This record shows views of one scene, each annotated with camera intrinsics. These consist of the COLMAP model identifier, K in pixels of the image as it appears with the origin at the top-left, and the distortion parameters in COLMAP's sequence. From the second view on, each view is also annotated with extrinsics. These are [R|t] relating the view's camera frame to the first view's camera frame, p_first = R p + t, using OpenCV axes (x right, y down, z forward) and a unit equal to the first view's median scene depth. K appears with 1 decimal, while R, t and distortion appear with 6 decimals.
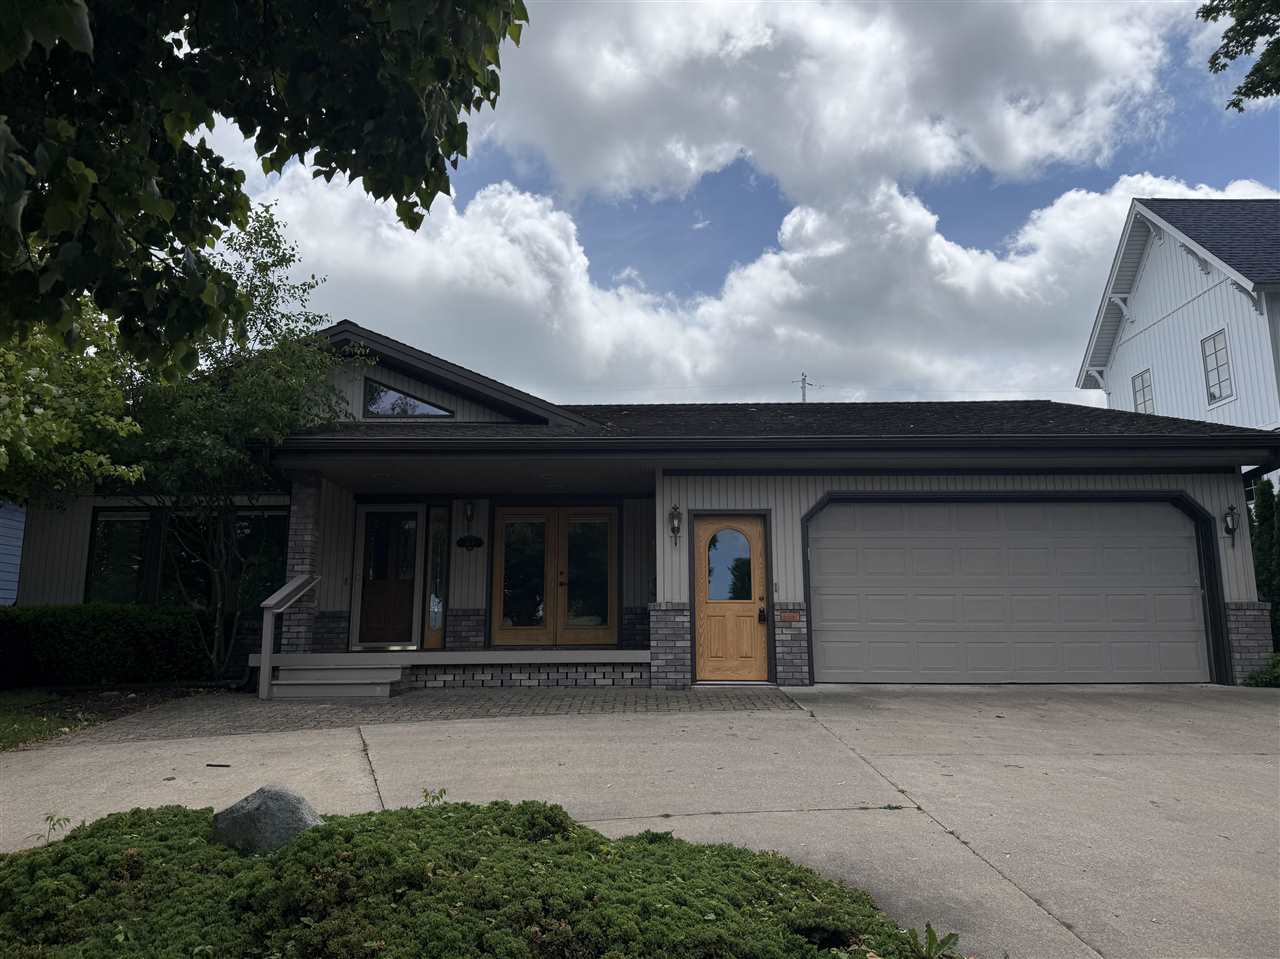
lens RADIAL K [[892.3, 0, 640.0], [0, 892.3, 479.5], [0, 0, 1]] dist [0.183813, -0.214238]
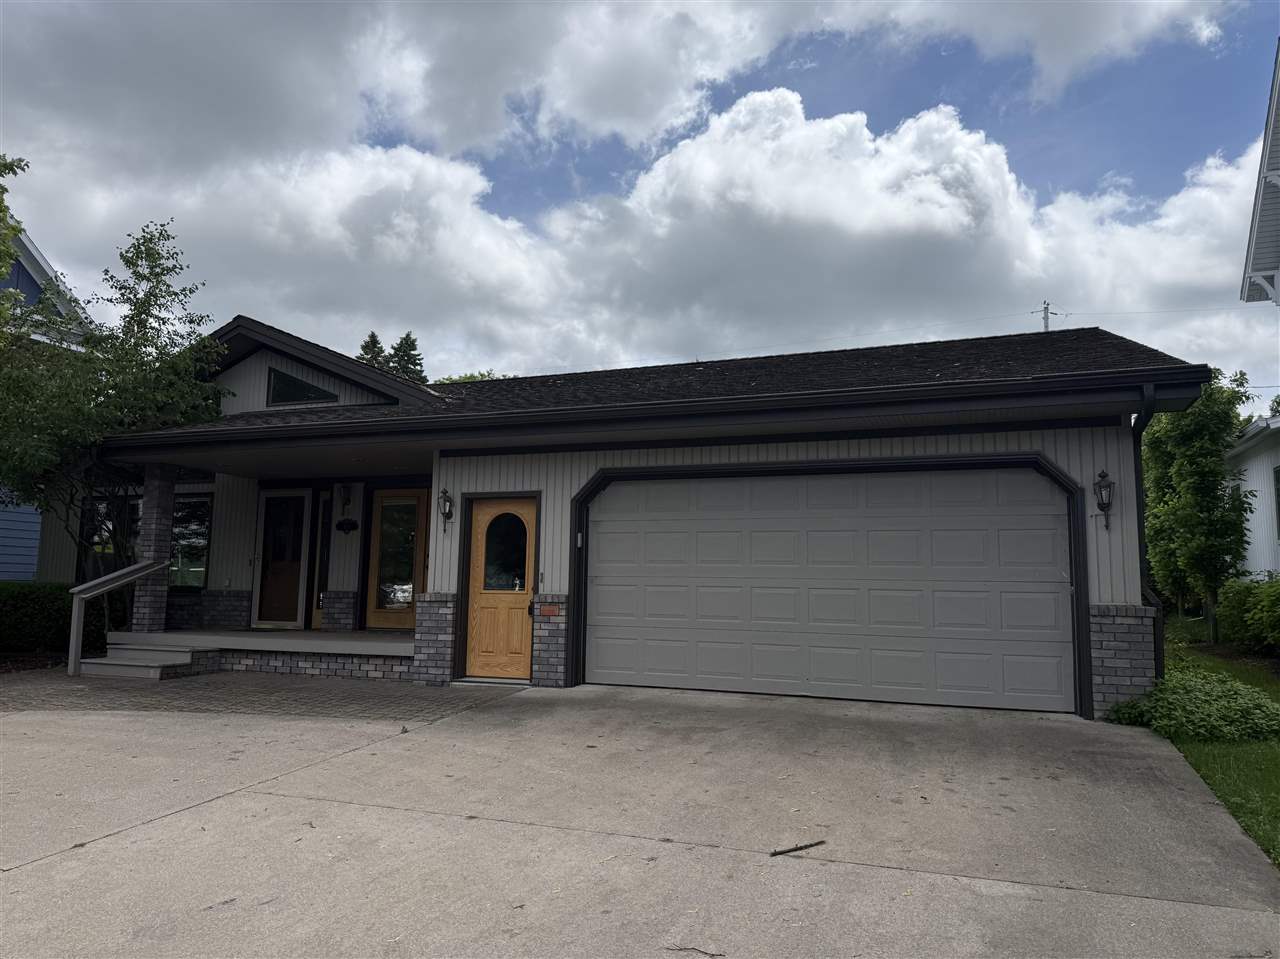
lens RADIAL K [[892.3, 0, 640.0], [0, 892.3, 479.5], [0, 0, 1]] dist [0.183813, -0.214238]
pose [[0.929497, -0.025245, -0.367964, 0.571885], [0.042894, 0.998284, 0.039865, -0.009593], [0.366326, -0.052838, 0.928985, 0.204174]]
